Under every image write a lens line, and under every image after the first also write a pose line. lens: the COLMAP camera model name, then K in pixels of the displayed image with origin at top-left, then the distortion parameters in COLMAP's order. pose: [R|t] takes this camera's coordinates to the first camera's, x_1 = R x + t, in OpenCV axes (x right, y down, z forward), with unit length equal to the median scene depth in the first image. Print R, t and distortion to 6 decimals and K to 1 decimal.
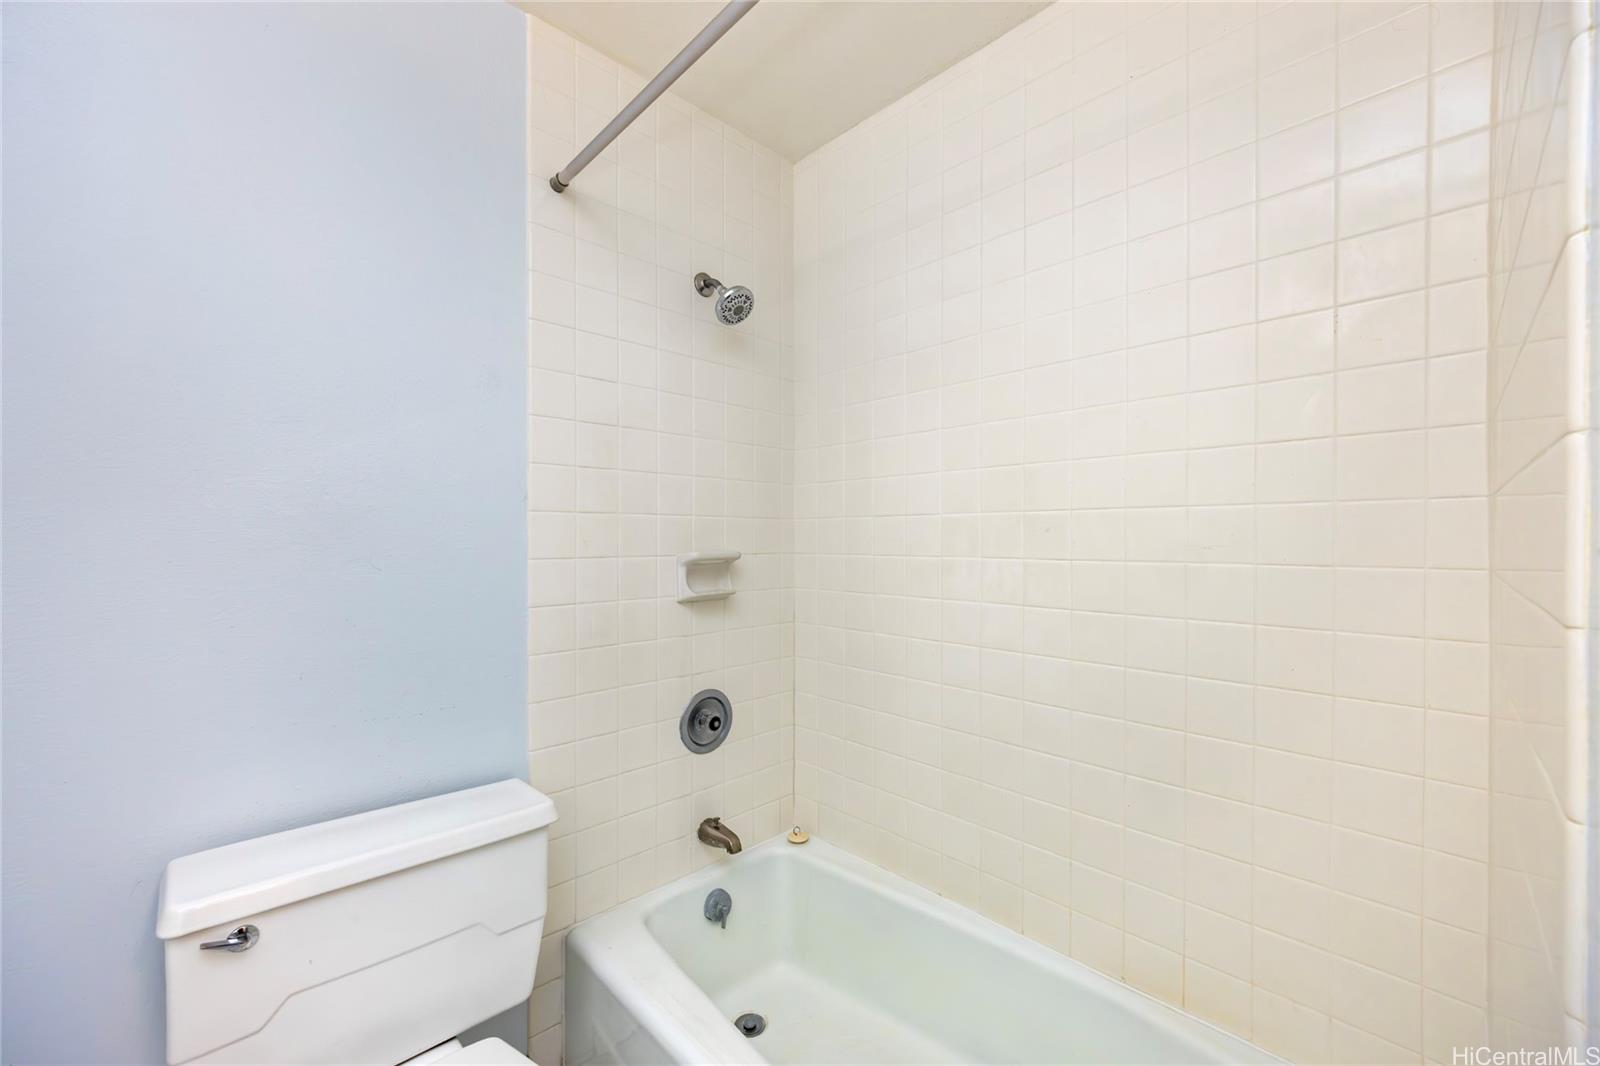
lens RADIAL K [[640.7, 0, 838.8], [0, 640.7, 537.7], [0, 0, 1]] dist [0.010045, -0.007694]
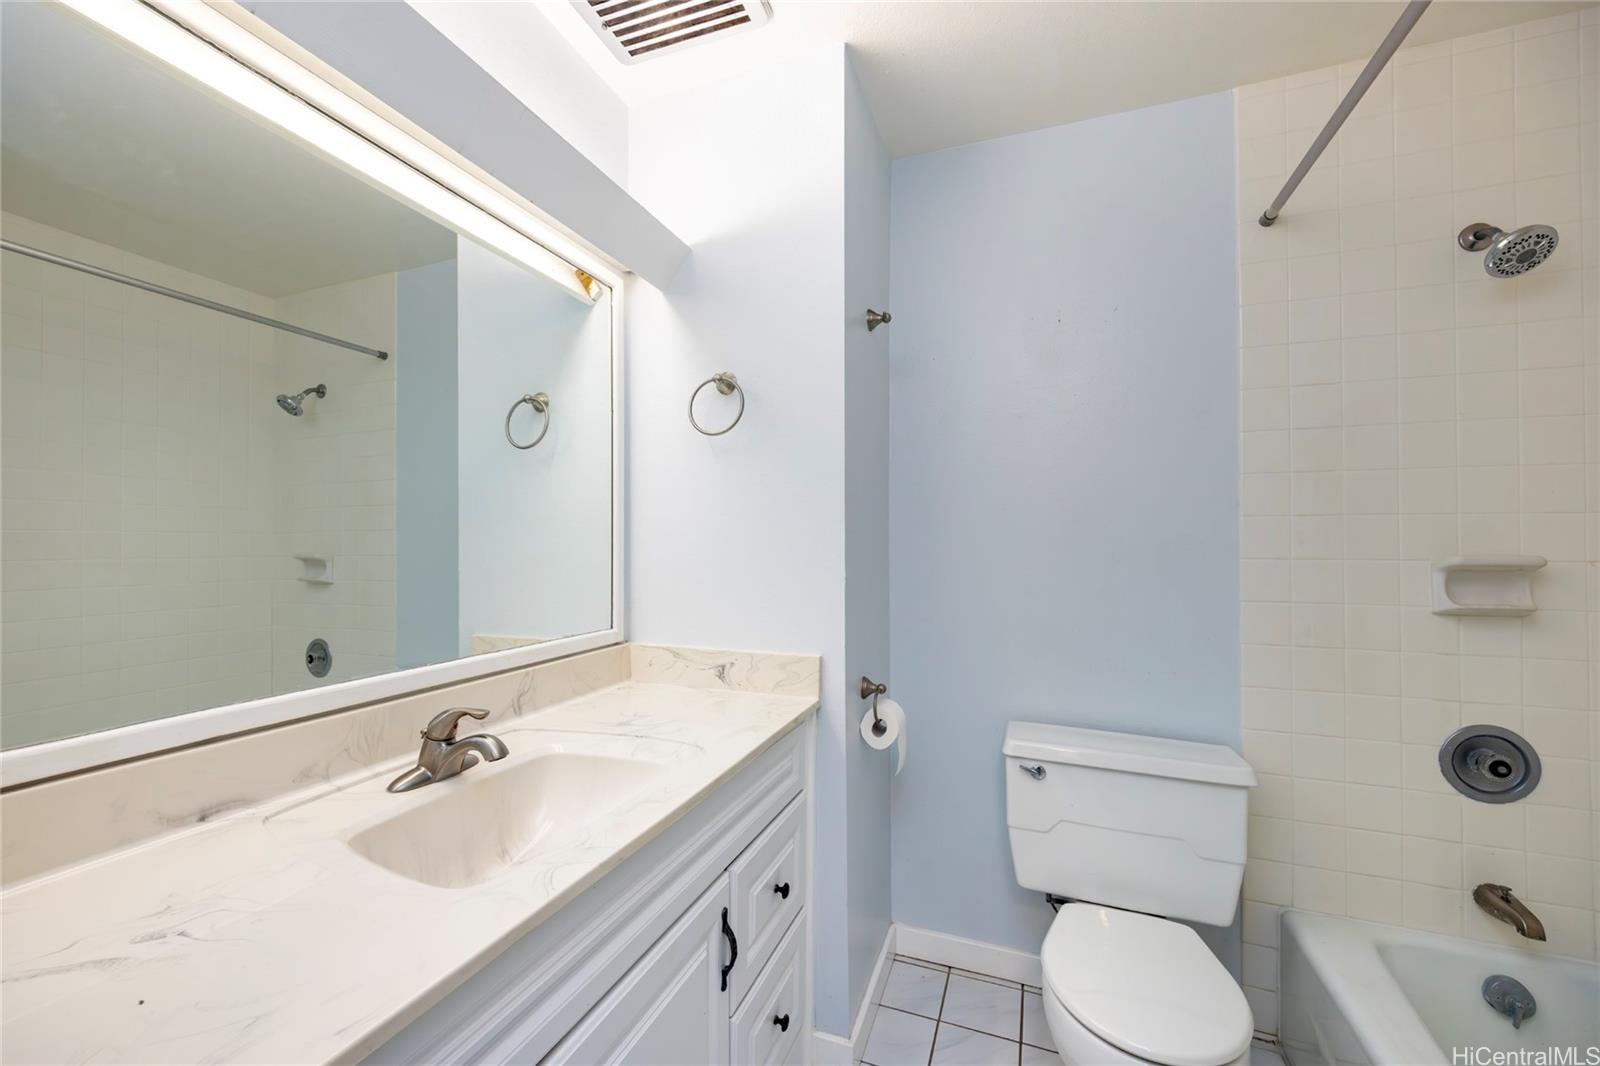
lens RADIAL K [[635.6, 0, 800.1], [0, 635.6, 543.0], [0, 0, 1]] dist [0.000236, 0.000118]
pose [[0.416367, -0.003895, -0.909188, 0.184183], [-0.002760, 0.999981, -0.005548, 0.011834], [0.909192, 0.004820, 0.416348, -0.153227]]
